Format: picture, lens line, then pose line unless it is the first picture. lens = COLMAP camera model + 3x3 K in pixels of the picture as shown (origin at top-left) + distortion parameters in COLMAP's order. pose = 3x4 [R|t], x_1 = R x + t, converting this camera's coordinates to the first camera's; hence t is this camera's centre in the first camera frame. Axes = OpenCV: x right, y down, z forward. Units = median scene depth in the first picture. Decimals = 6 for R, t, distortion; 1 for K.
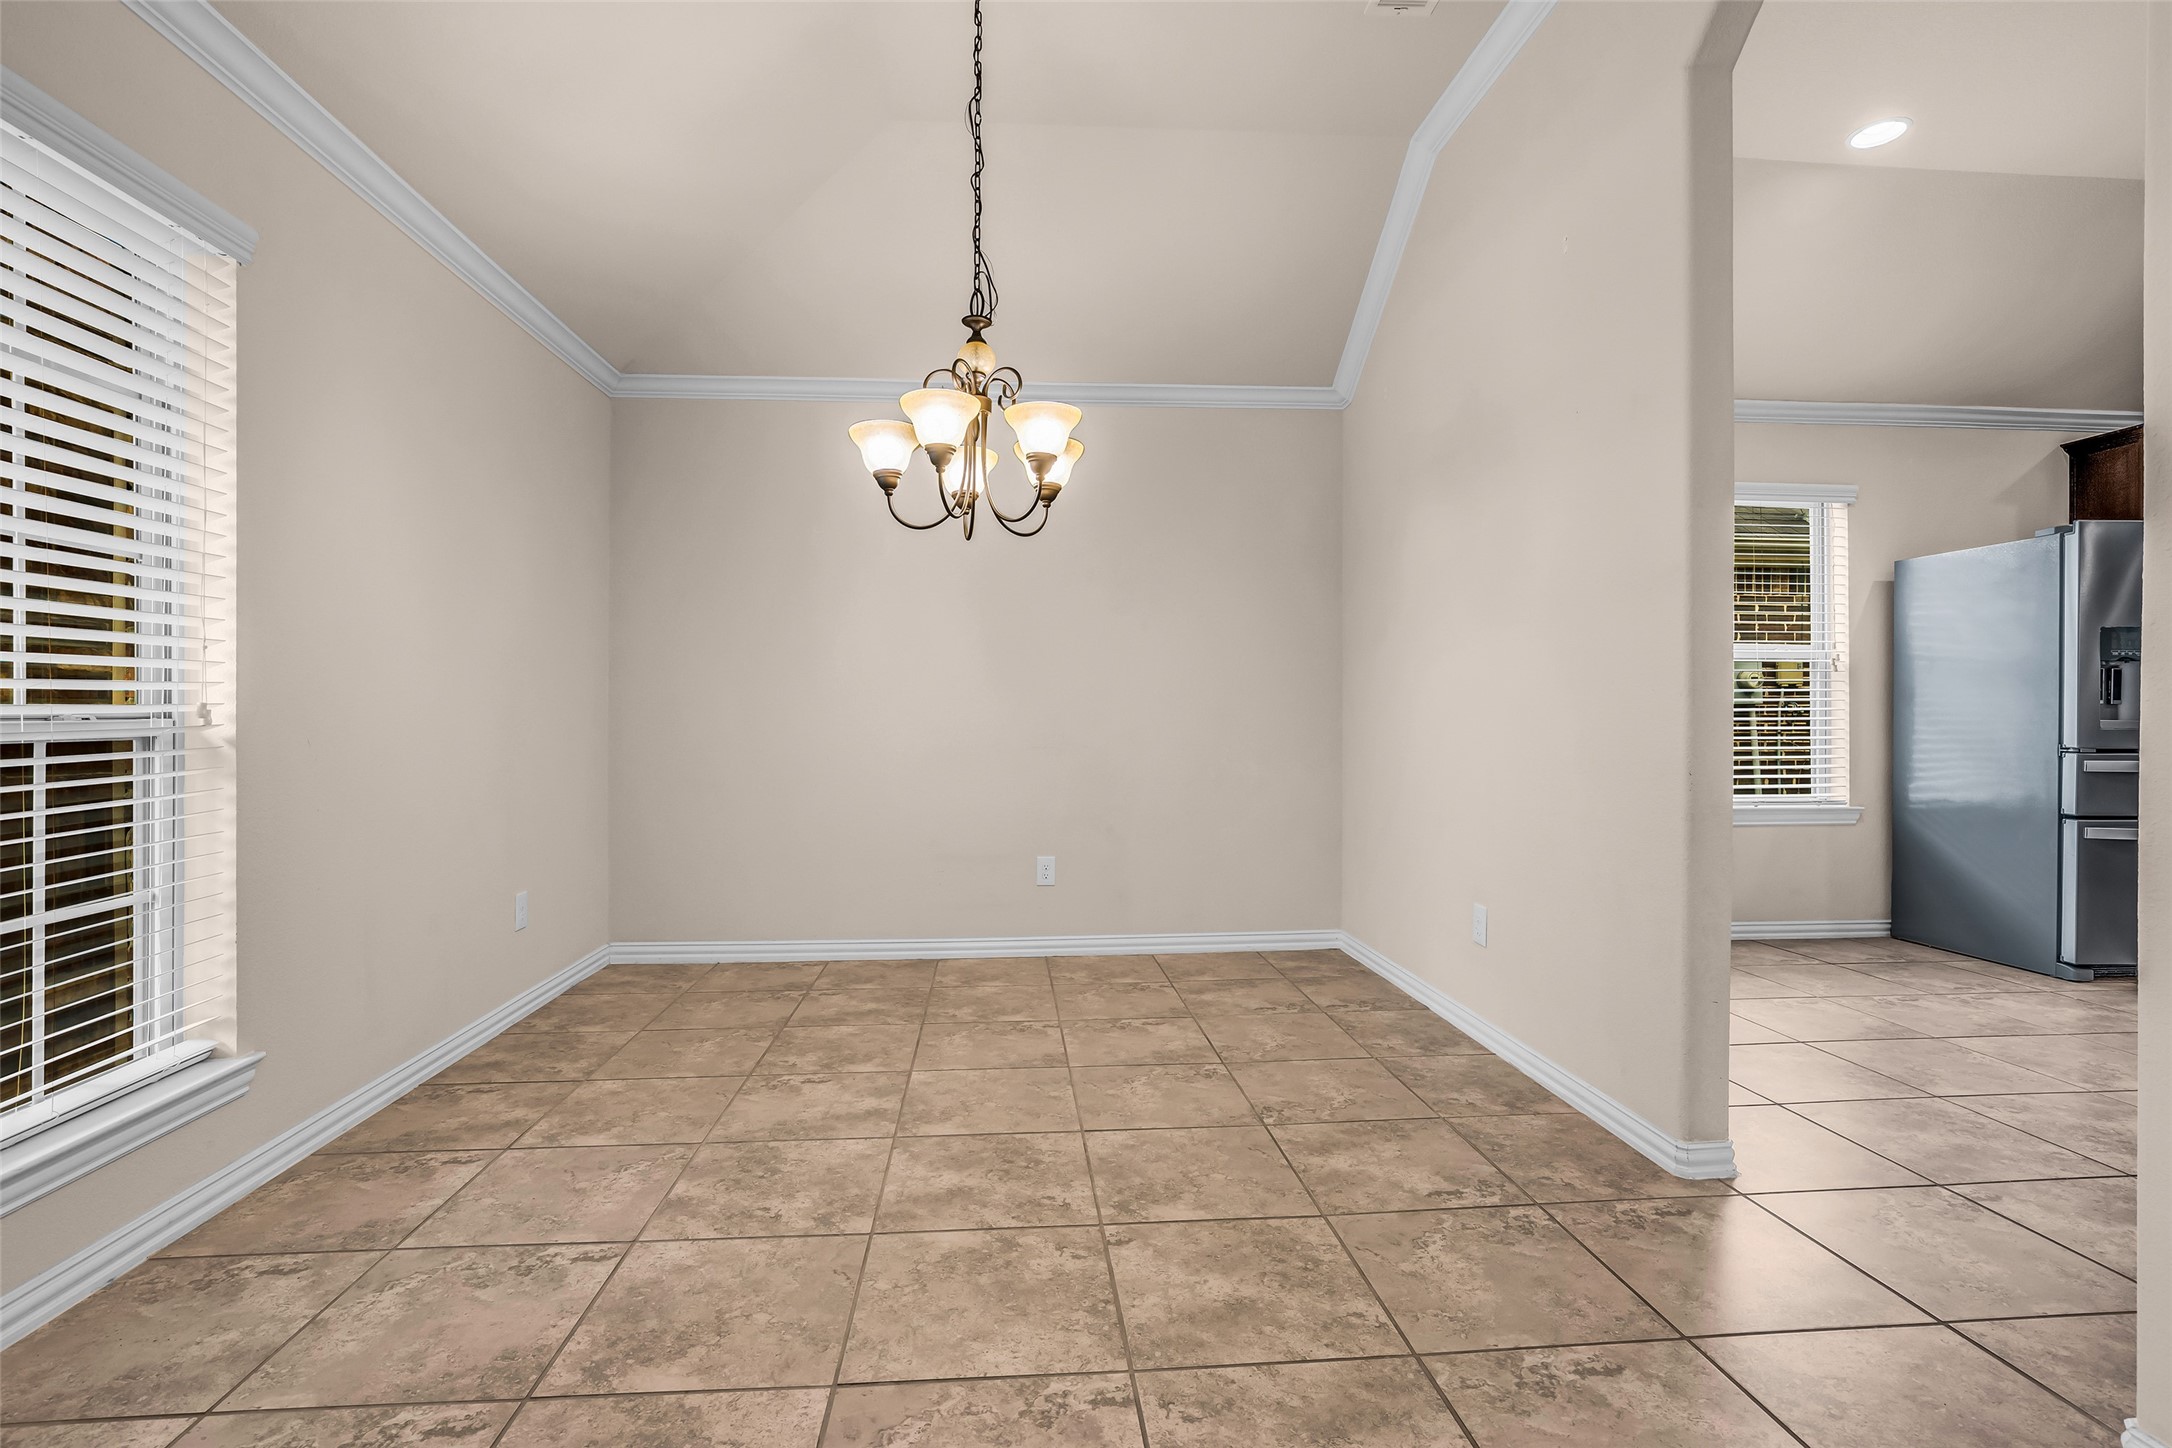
lens RADIAL K [[1003.4, 0, 1065.4], [0, 1003.4, 717.3], [0, 0, 1]] dist [-0.017524, 0.004080]
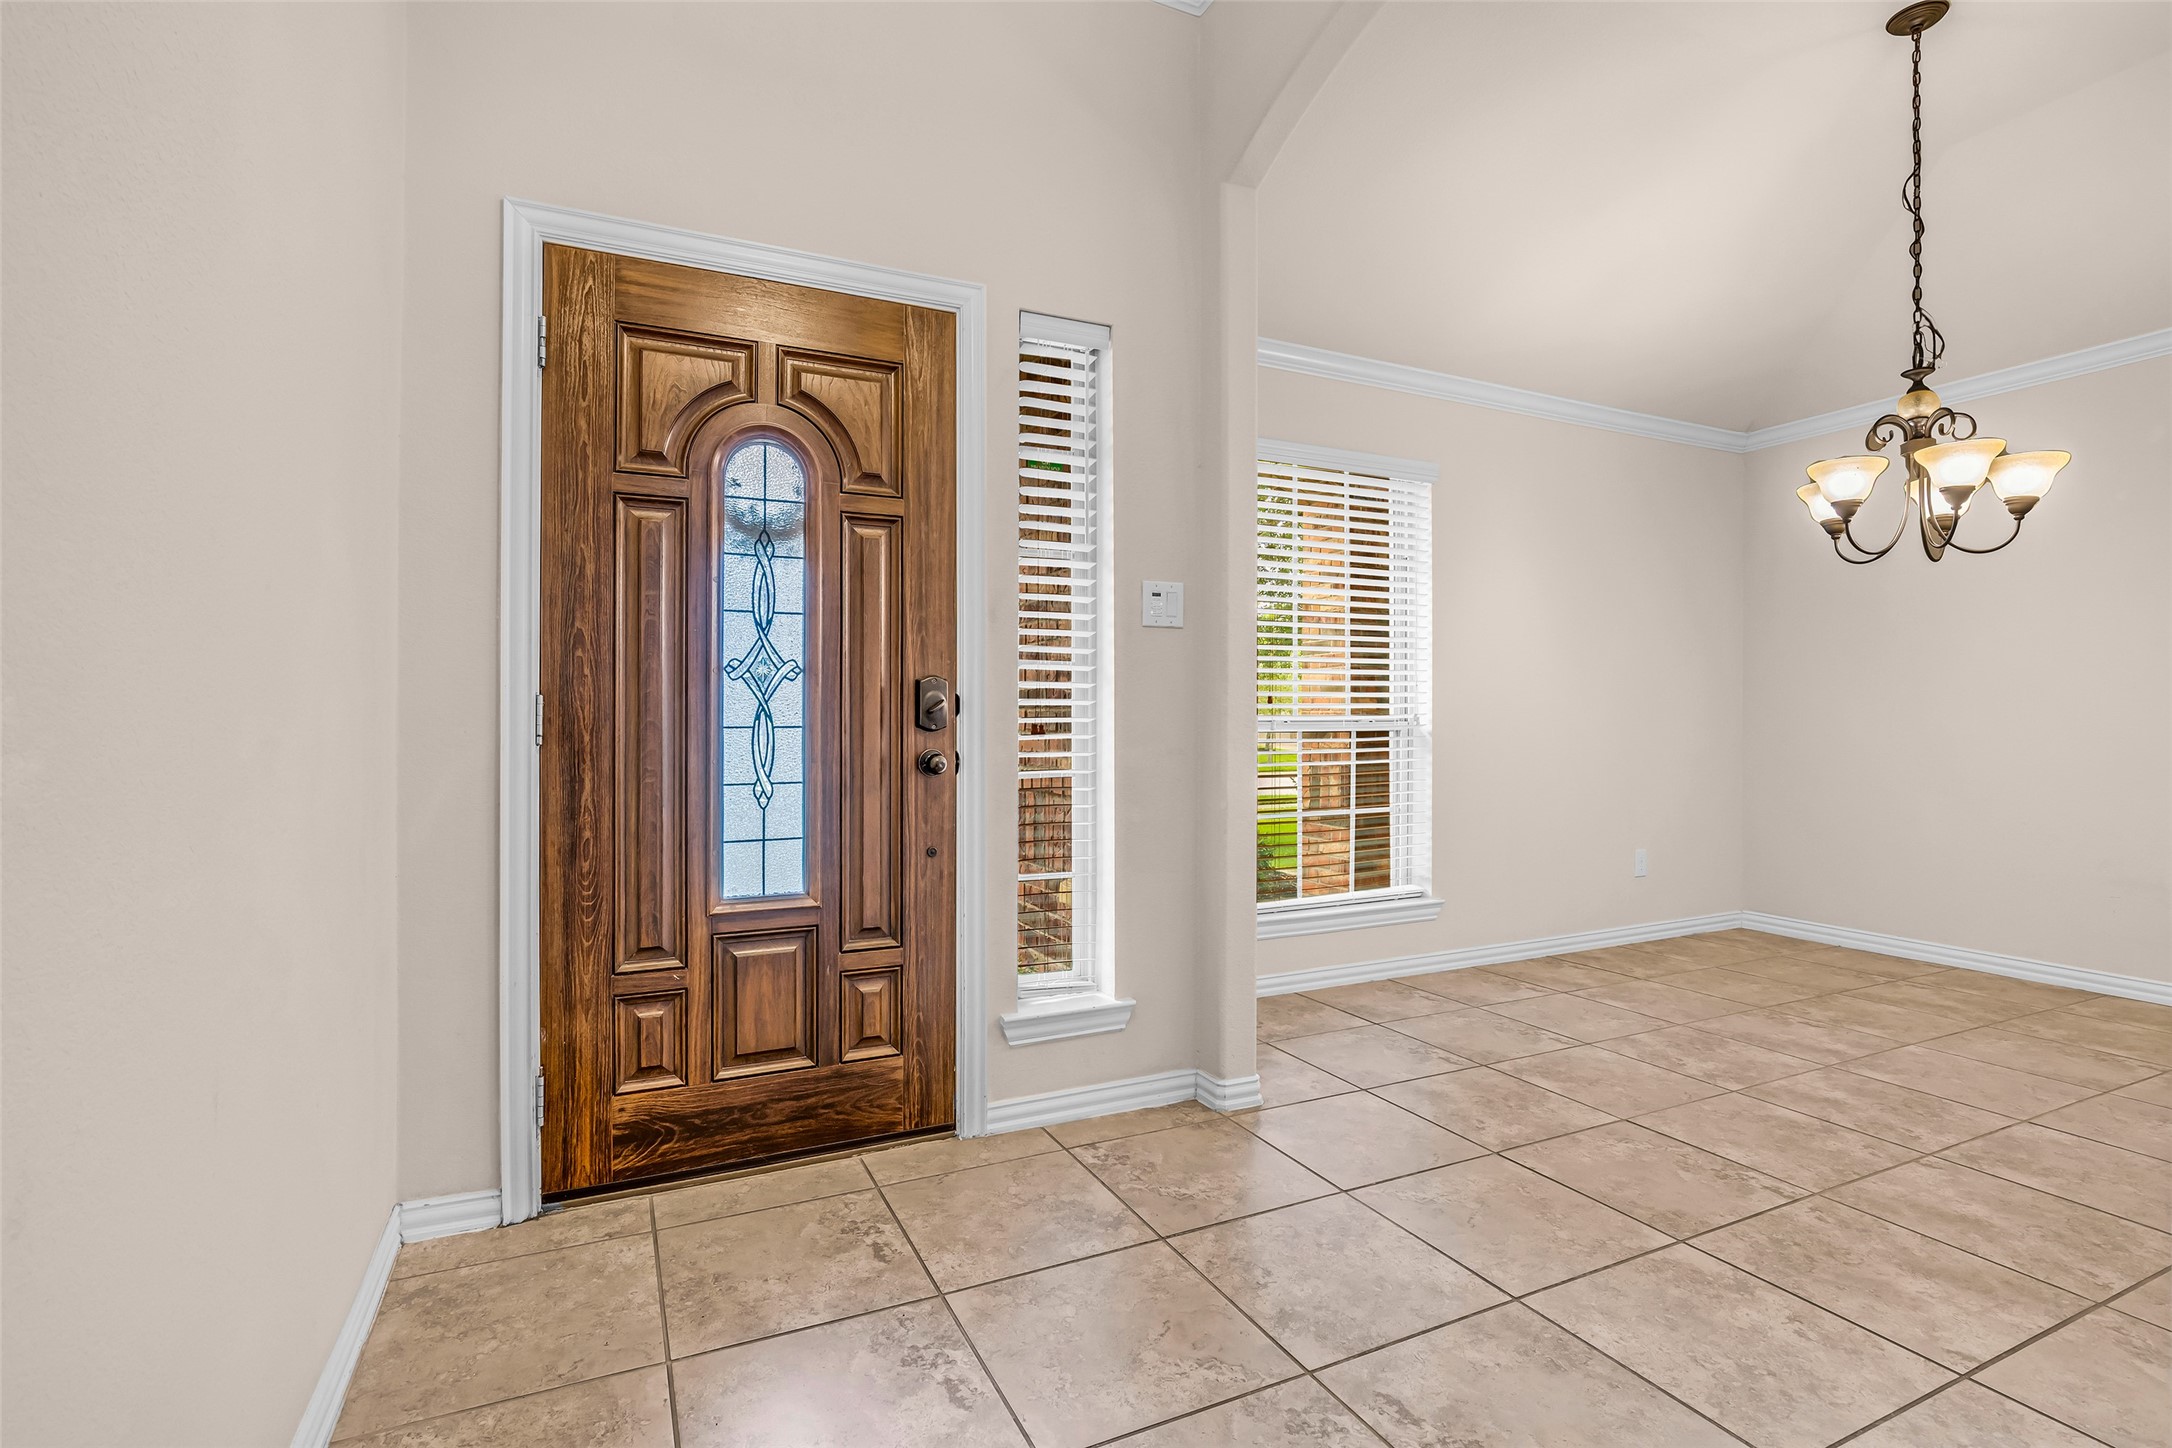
lens RADIAL K [[1003.4, 0, 1075.1], [0, 1003.4, 714.5], [0, 0, 1]] dist [-0.017524, 0.004080]
pose [[0.360816, -0.001985, -0.932635, 0.746527], [-0.002576, 0.999992, -0.003125, -0.004385], [0.932634, 0.003530, 0.360808, -0.353519]]
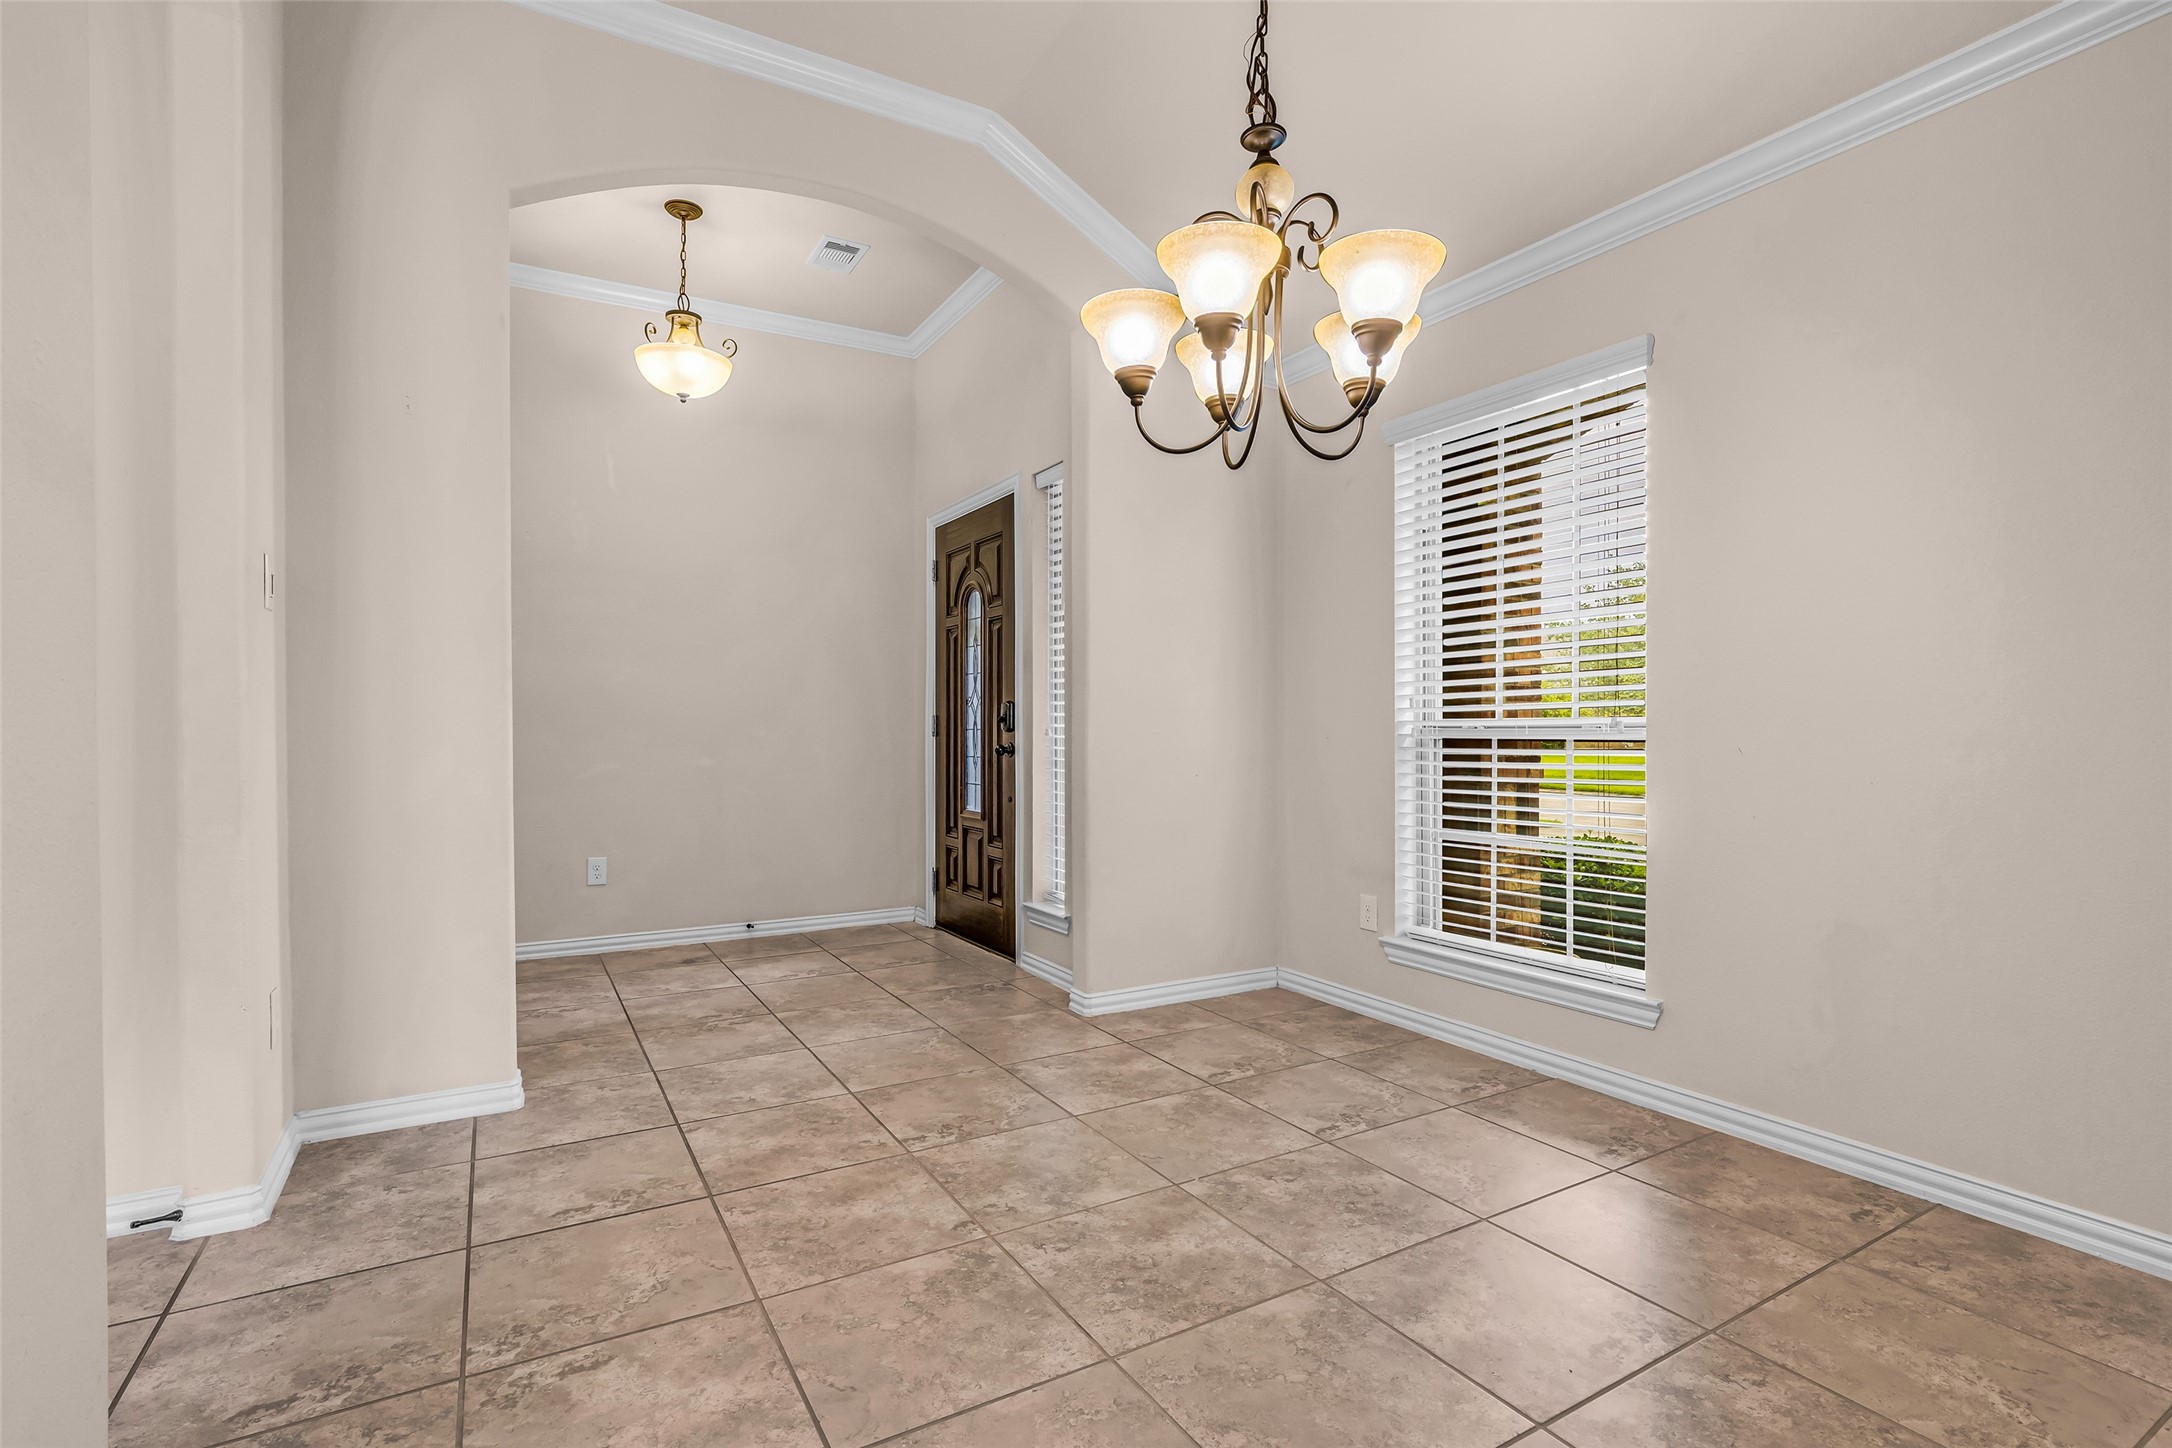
lens RADIAL K [[1003.4, 0, 1074.3], [0, 1003.4, 732.5], [0, 0, 1]] dist [-0.017524, 0.004080]
pose [[-0.897220, 0.005241, -0.441553, 0.391329], [0.001938, 0.999967, 0.007930, -0.003775], [0.441580, 0.006259, -0.897200, 1.891300]]
